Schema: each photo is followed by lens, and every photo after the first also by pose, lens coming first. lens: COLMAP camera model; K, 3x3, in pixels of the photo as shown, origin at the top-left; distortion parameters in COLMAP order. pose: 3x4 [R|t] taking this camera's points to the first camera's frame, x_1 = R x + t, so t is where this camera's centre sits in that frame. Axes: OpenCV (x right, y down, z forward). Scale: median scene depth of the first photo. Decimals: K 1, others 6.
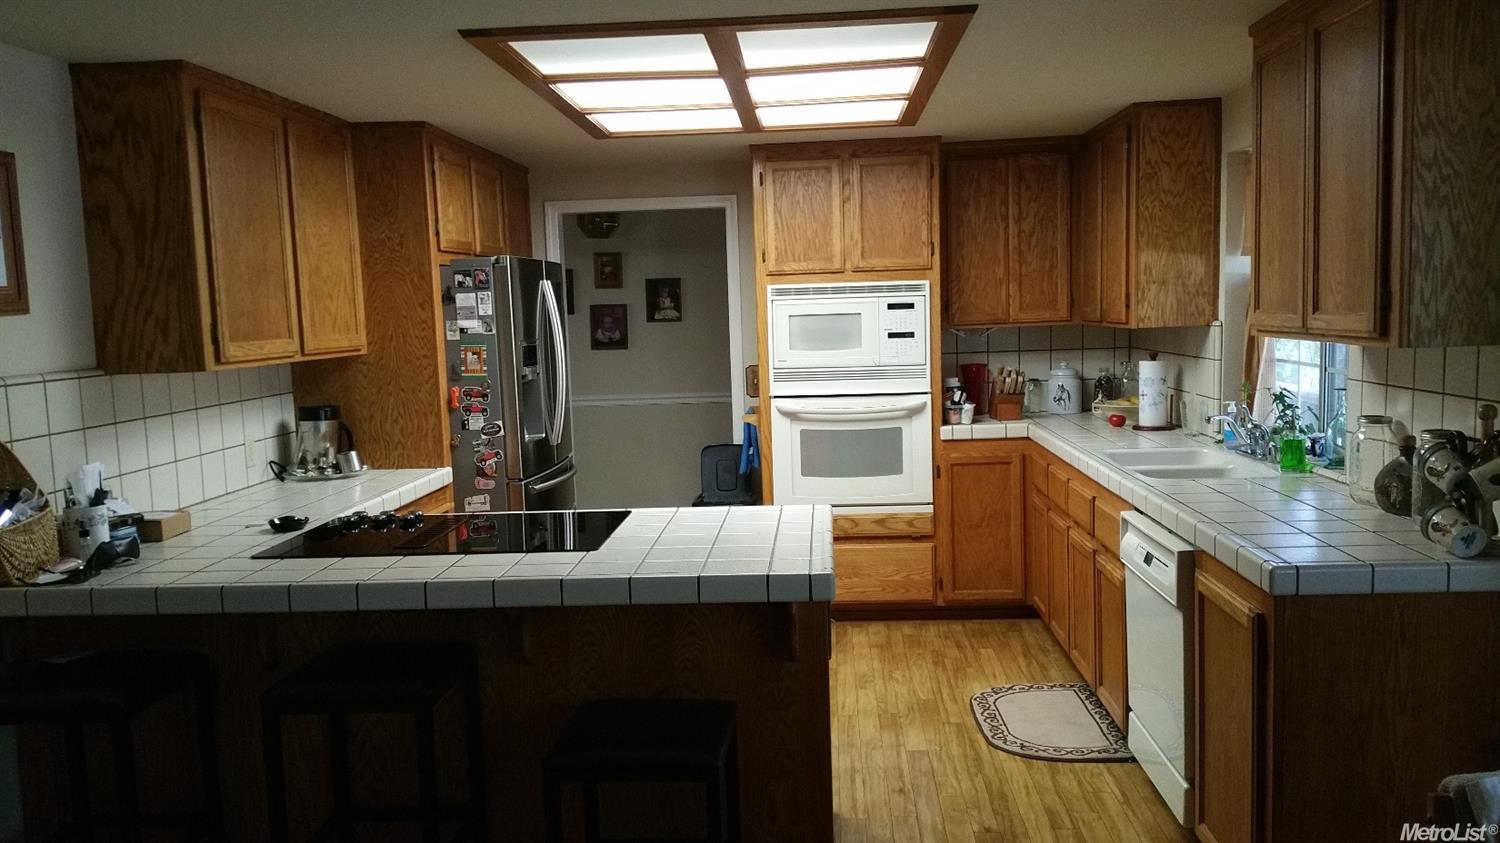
lens RADIAL K [[1203.3, 0, 750.8], [0, 1203.3, 433.8], [0, 0, 1]] dist [0.118667, -0.224880]
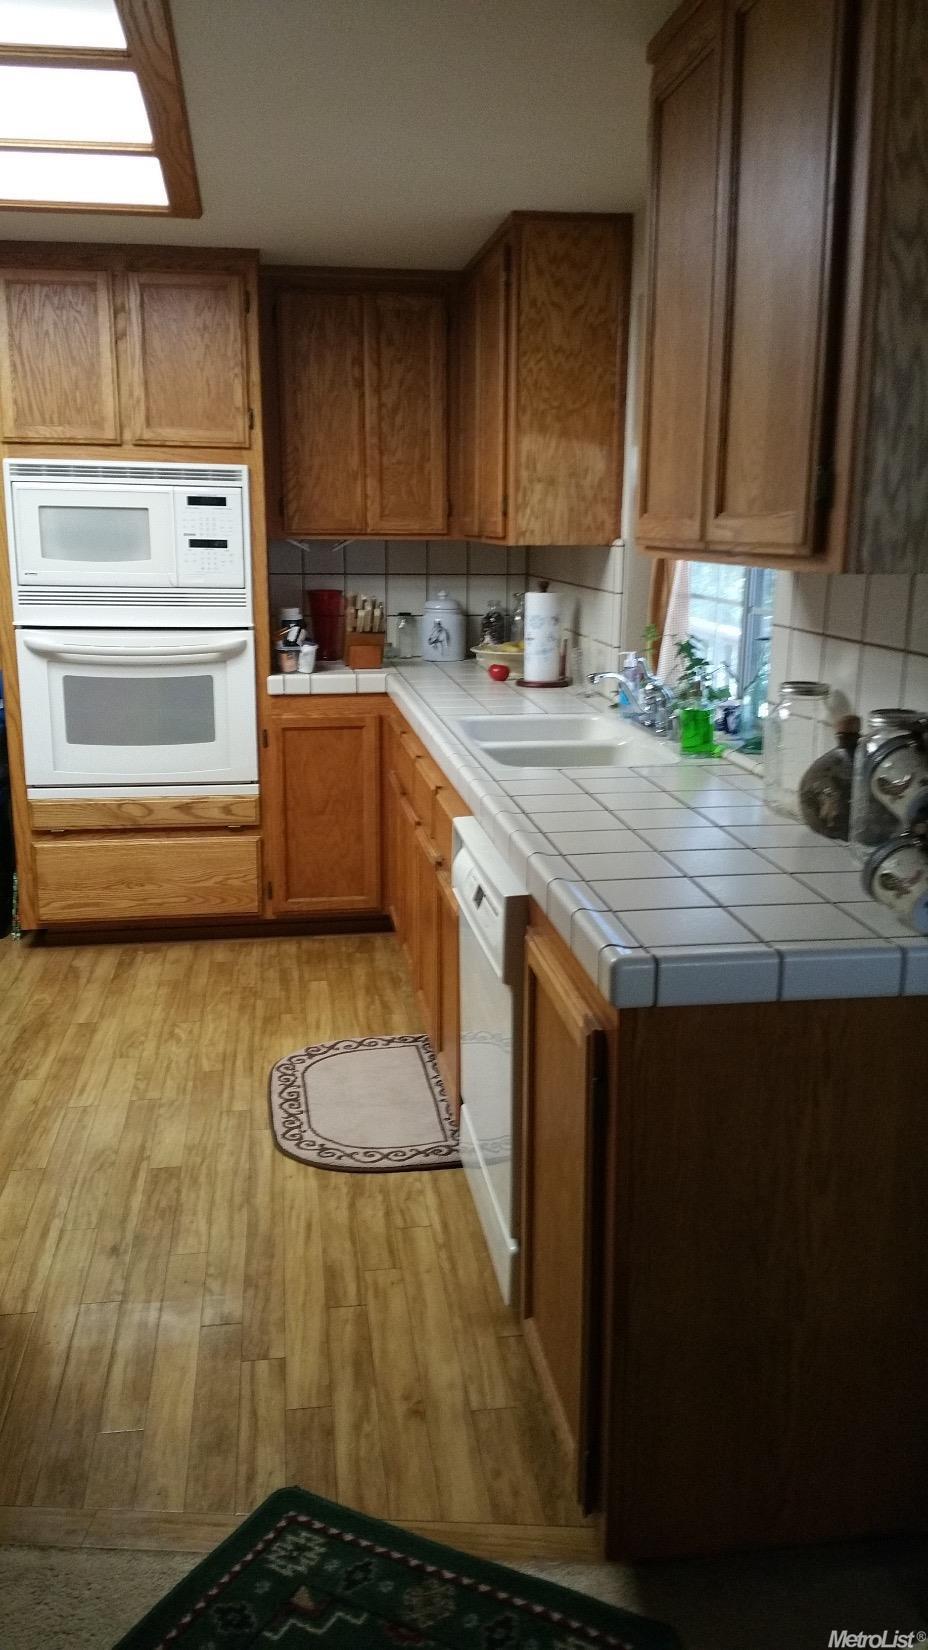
lens RADIAL K [[1323.6, 0, 485.1], [0, 1323.6, 829.1], [0, 0, 1]] dist [0.118667, -0.224880]
pose [[0.973986, -0.010729, 0.226354, 0.110333], [-0.016231, 0.993010, 0.116908, -0.010869], [-0.226026, -0.117540, 0.967004, 0.204688]]
